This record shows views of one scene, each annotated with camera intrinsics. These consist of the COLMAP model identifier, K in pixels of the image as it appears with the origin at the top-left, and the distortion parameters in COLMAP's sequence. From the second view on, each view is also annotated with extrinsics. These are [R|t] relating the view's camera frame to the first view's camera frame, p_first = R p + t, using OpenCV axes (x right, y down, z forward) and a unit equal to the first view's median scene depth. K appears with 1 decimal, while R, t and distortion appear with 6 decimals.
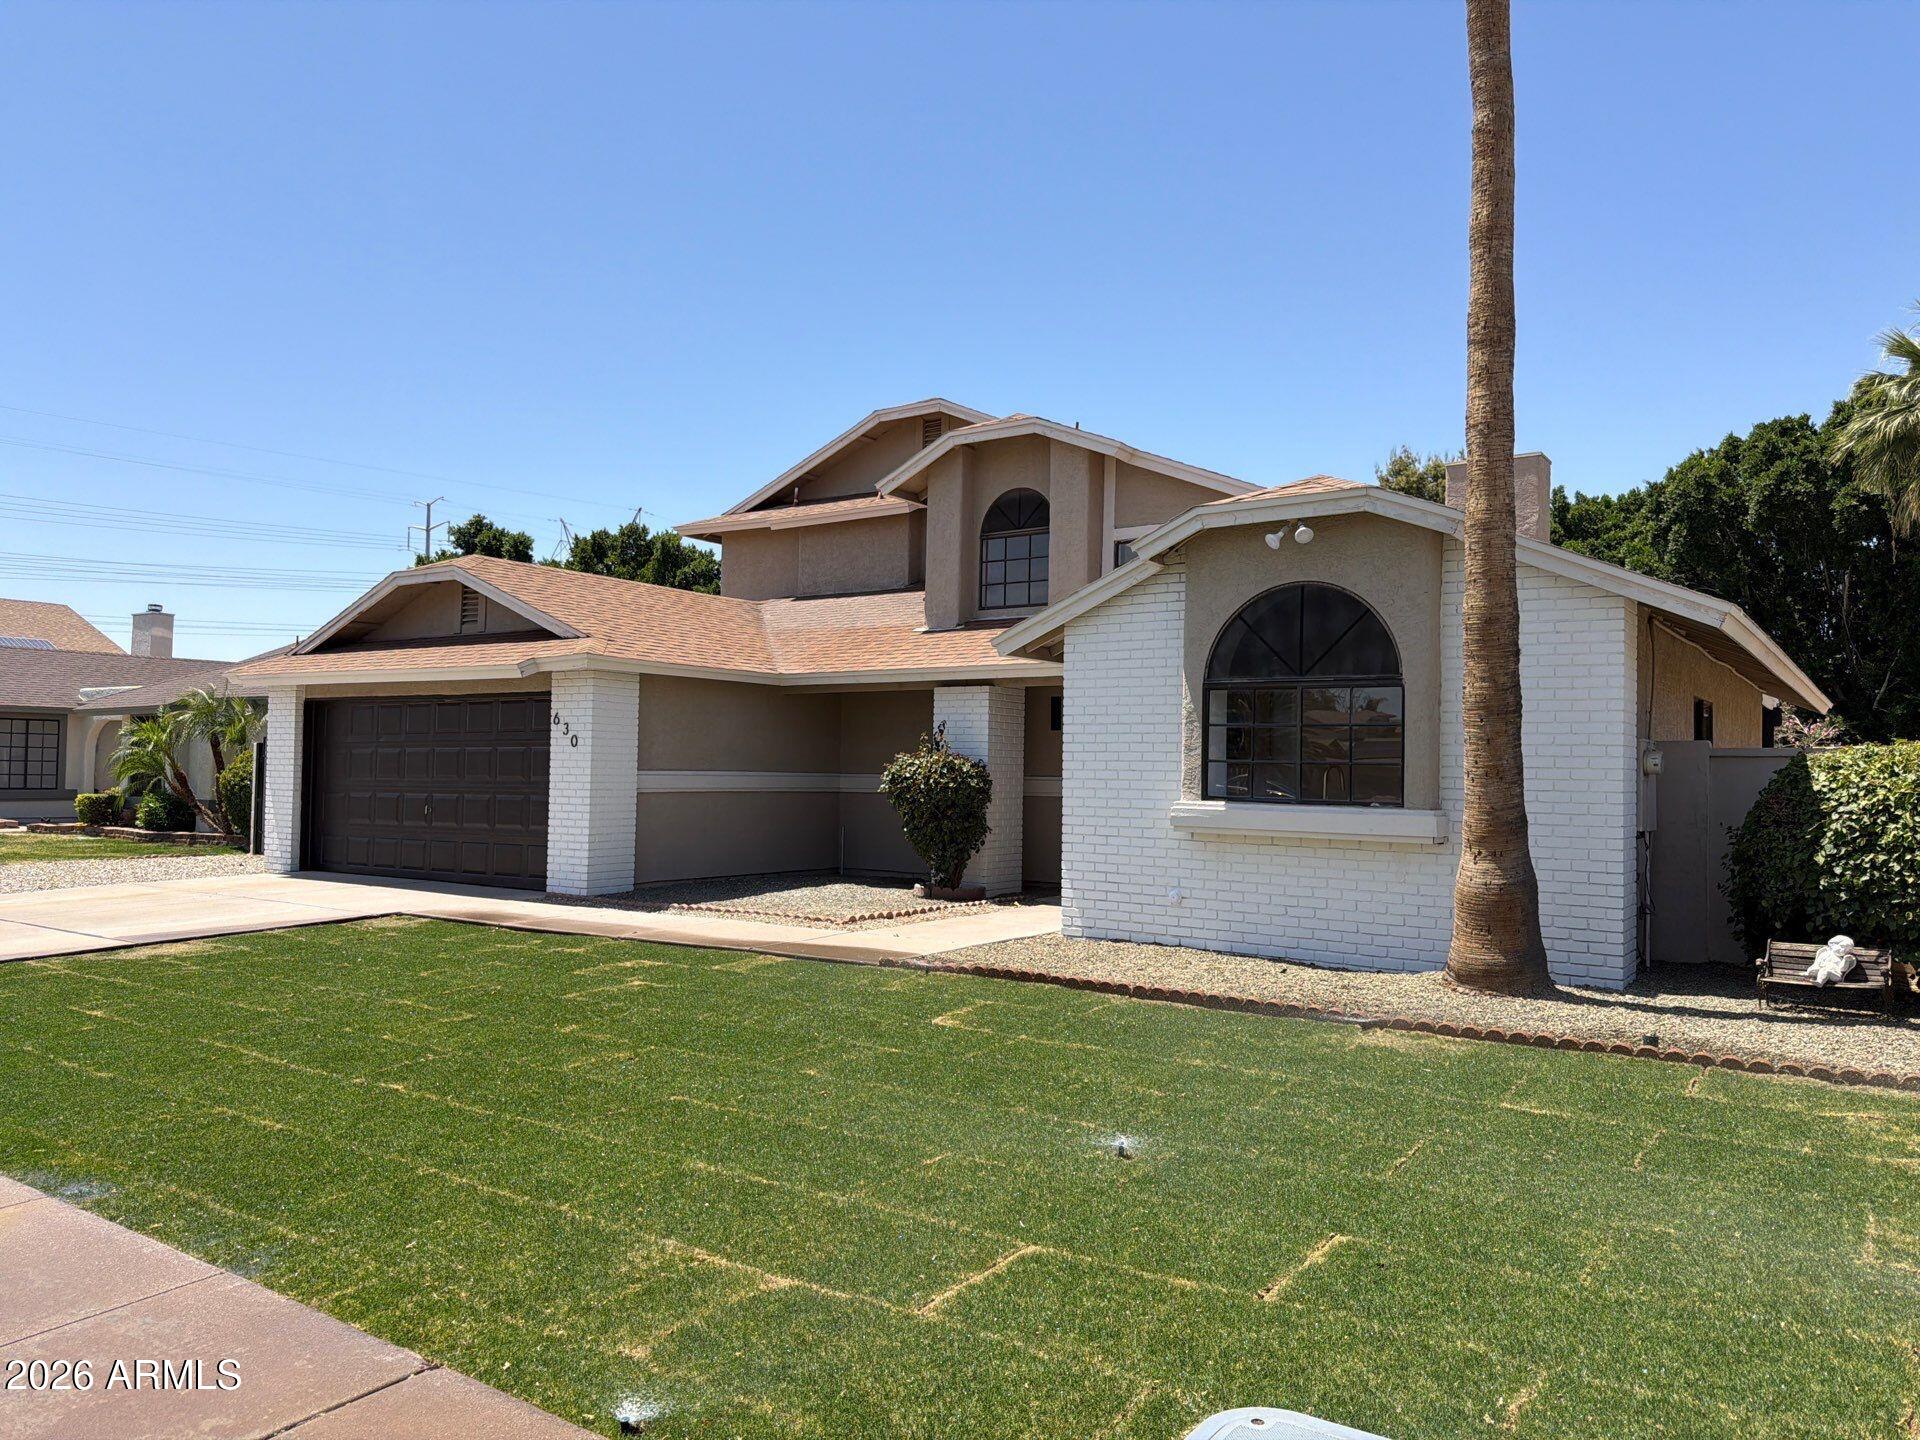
lens RADIAL K [[1329.5, 0, 960.5], [0, 1329.5, 747.8], [0, 0, 1]] dist [0.125875, -0.224776]
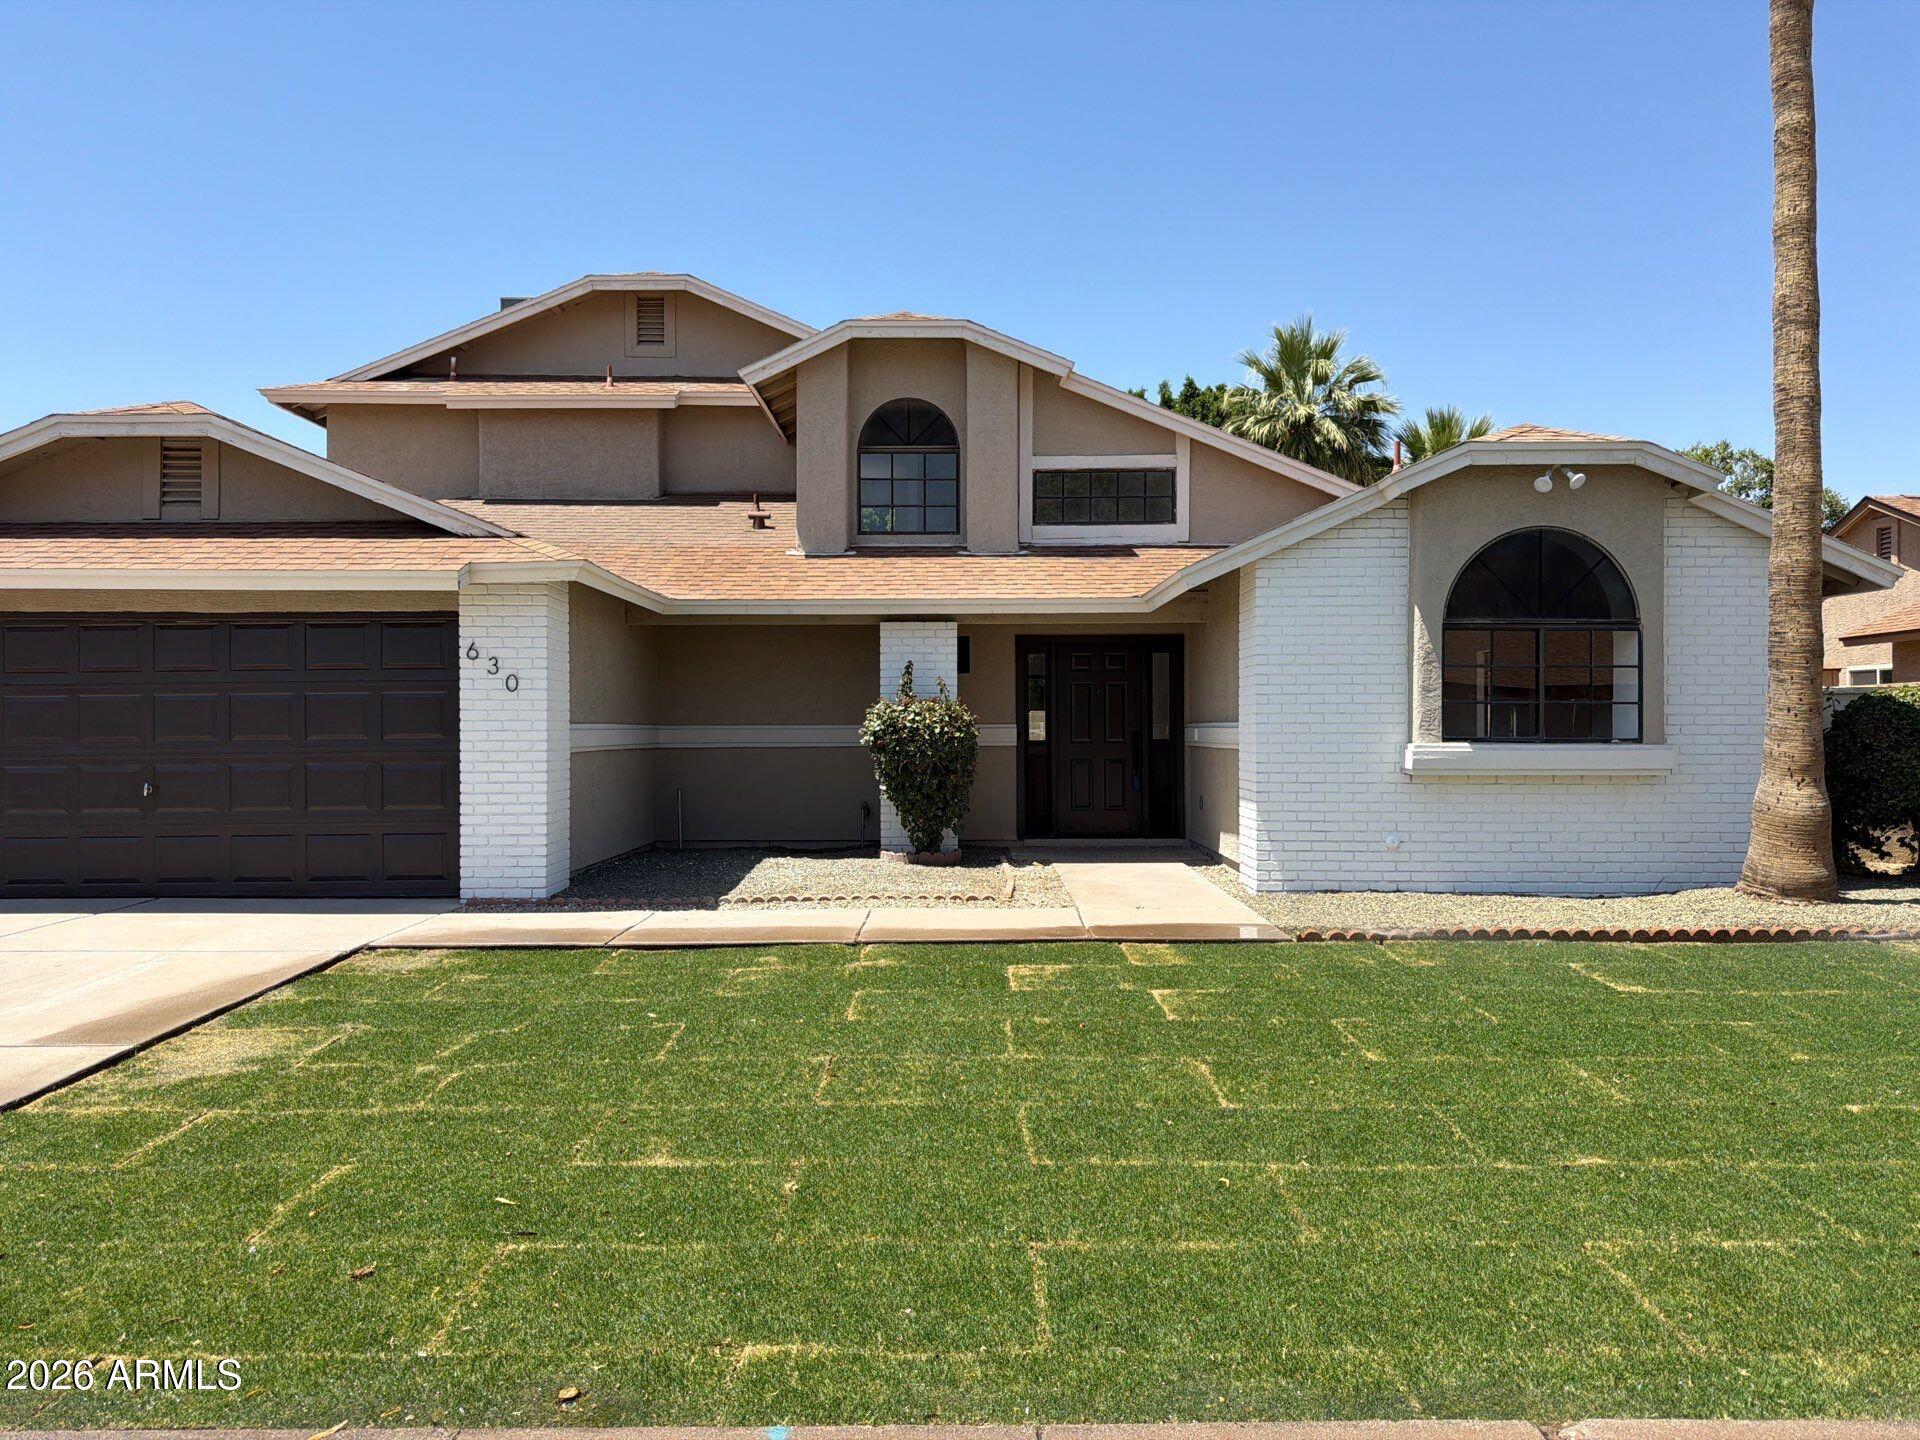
lens RADIAL K [[1329.5, 0, 960.5], [0, 1329.5, 747.8], [0, 0, 1]] dist [0.125875, -0.224776]
pose [[0.823111, -0.025377, 0.567313, -0.594971], [0.004112, 0.999241, 0.038731, 0.003098], [-0.567866, -0.029547, 0.822591, 0.335017]]
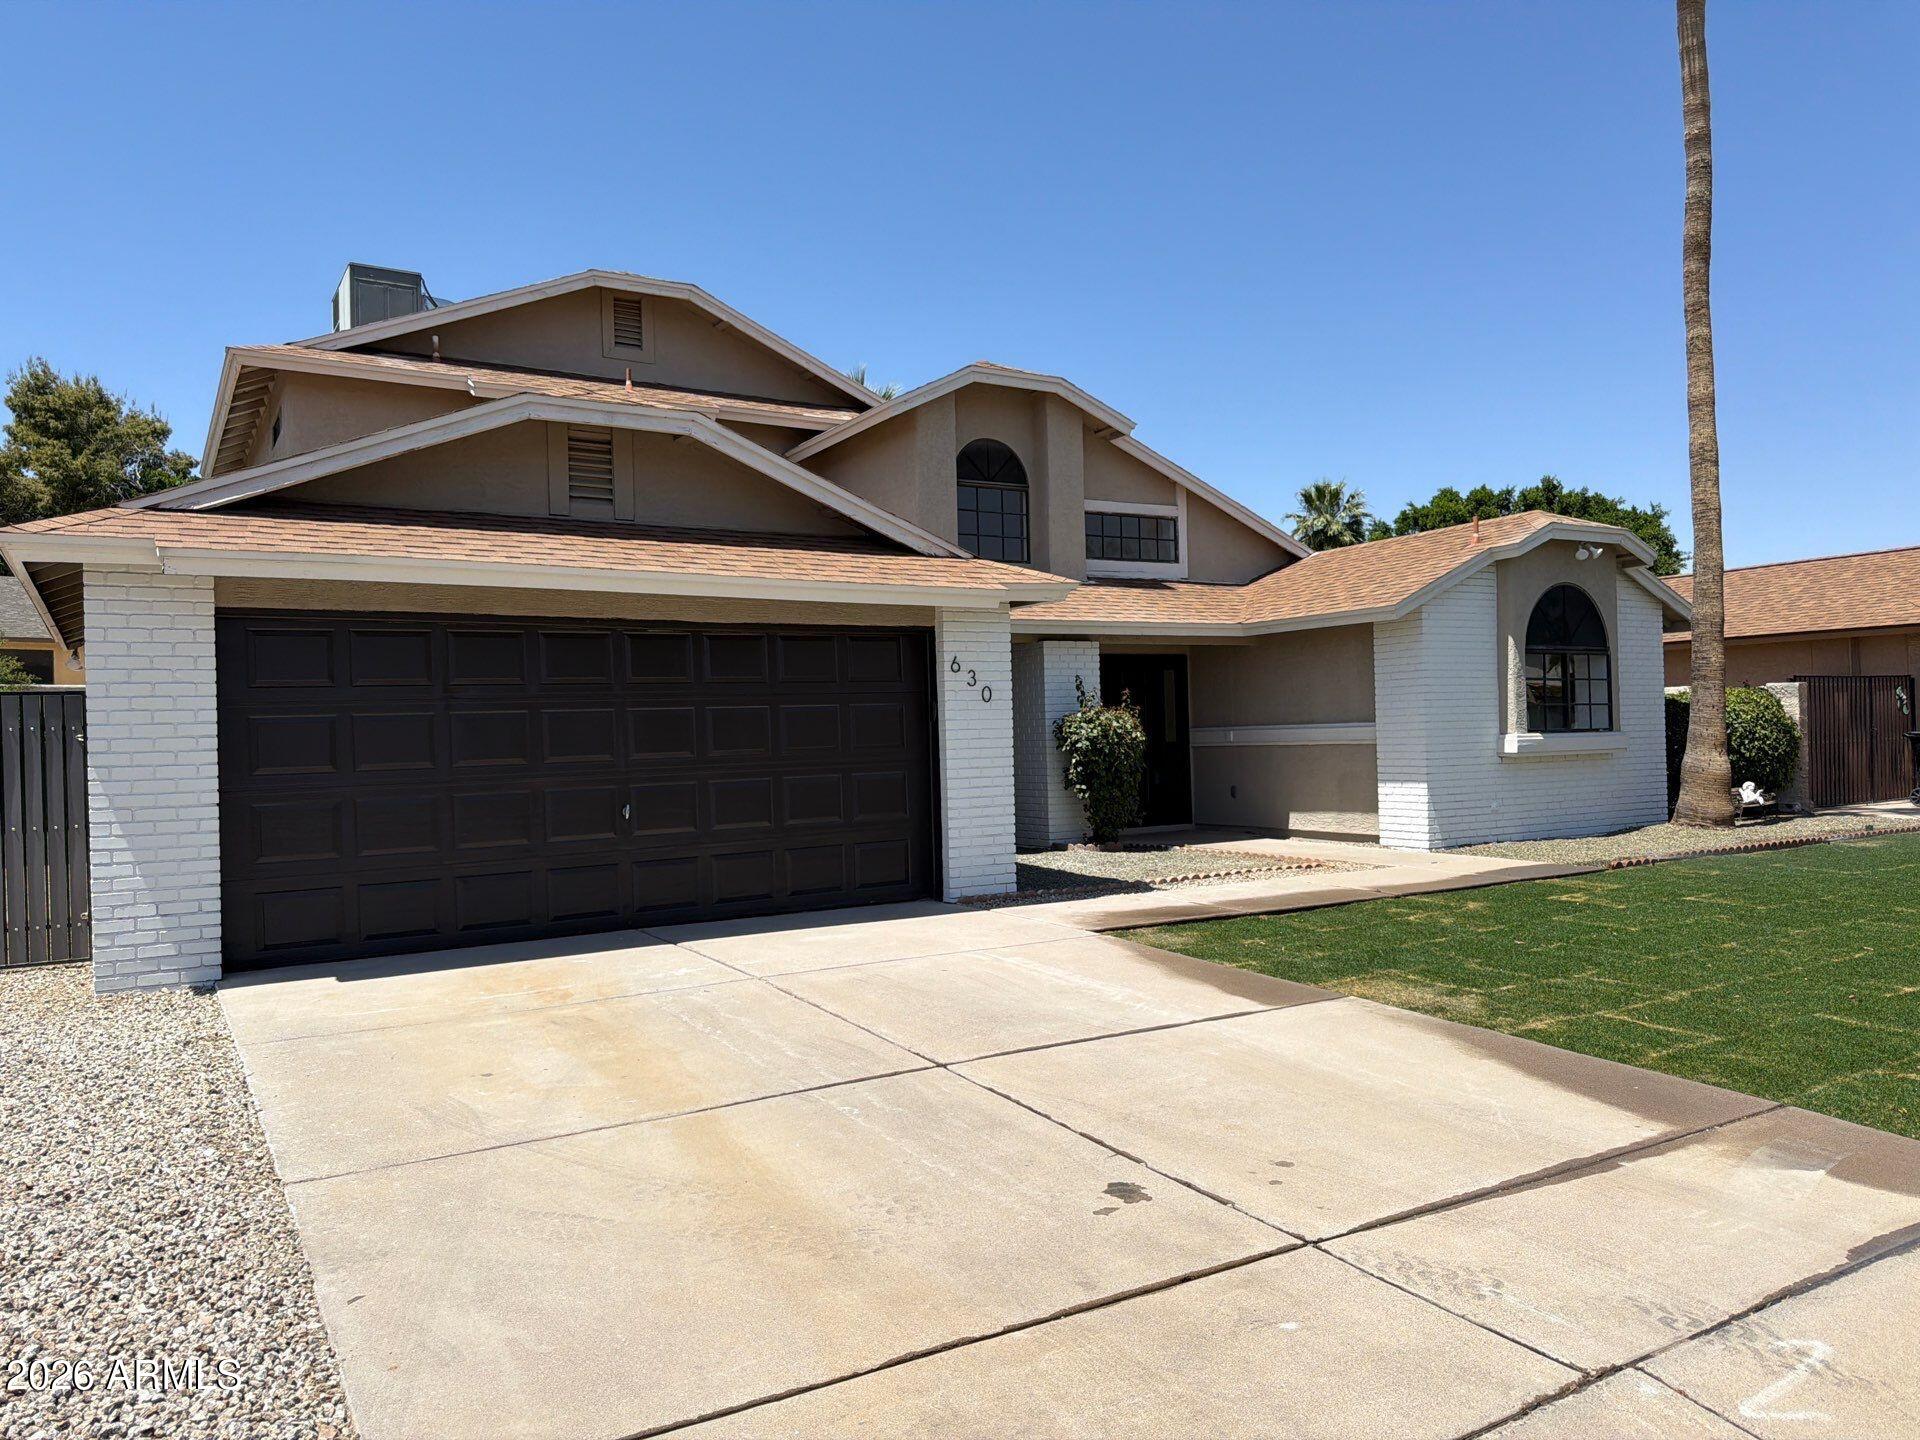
lens RADIAL K [[1329.5, 0, 960.5], [0, 1329.5, 747.8], [0, 0, 1]] dist [0.125875, -0.224776]
pose [[0.411591, -0.032973, 0.910772, -1.178372], [0.016374, 0.999452, 0.028784, 0.004036], [-0.911221, 0.003066, 0.411906, 0.840726]]
